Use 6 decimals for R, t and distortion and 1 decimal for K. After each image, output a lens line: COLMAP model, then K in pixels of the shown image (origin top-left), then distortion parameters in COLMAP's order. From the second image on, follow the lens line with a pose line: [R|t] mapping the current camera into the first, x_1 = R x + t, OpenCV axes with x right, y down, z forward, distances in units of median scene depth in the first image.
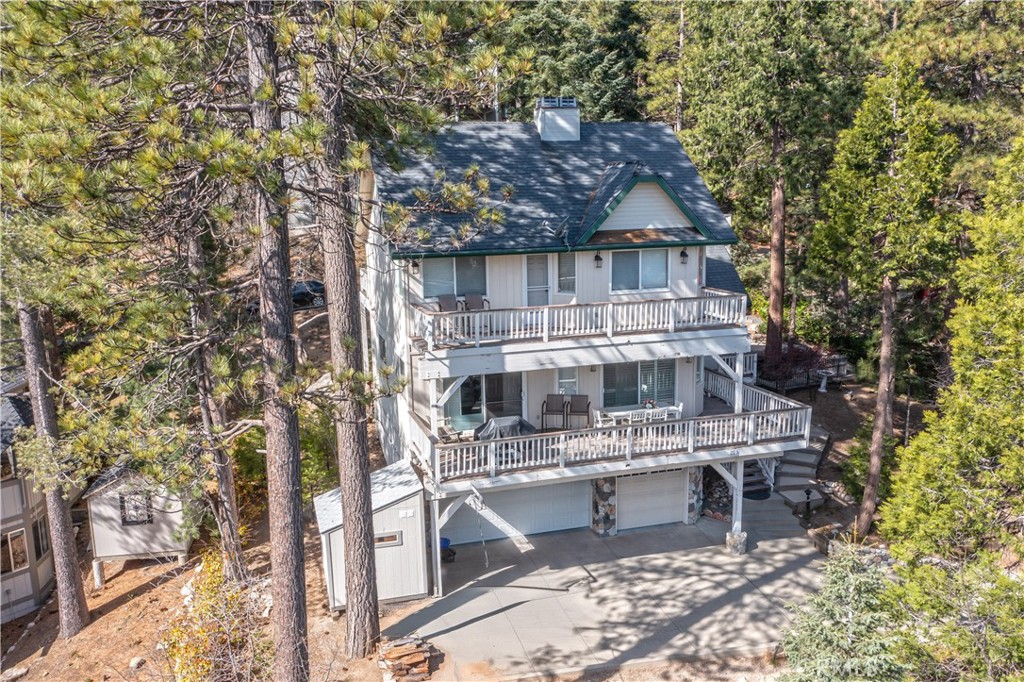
lens RADIAL K [[832.8, 0, 512.0], [0, 832.8, 341.0], [0, 0, 1]] dist [0.004784, 0.001656]
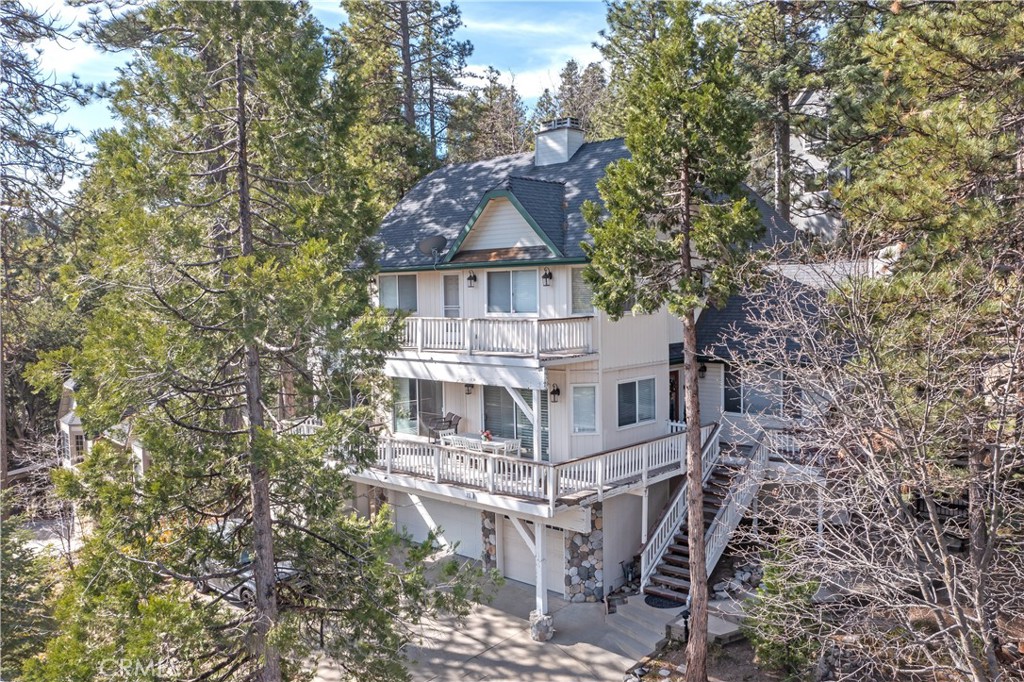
lens RADIAL K [[832.8, 0, 512.0], [0, 832.8, 341.0], [0, 0, 1]] dist [0.004784, 0.001656]
pose [[0.530049, 0.067413, -0.845283, 0.953758], [-0.139787, 0.990143, -0.008690, -0.023136], [0.836366, 0.122765, 0.534248, 0.519777]]
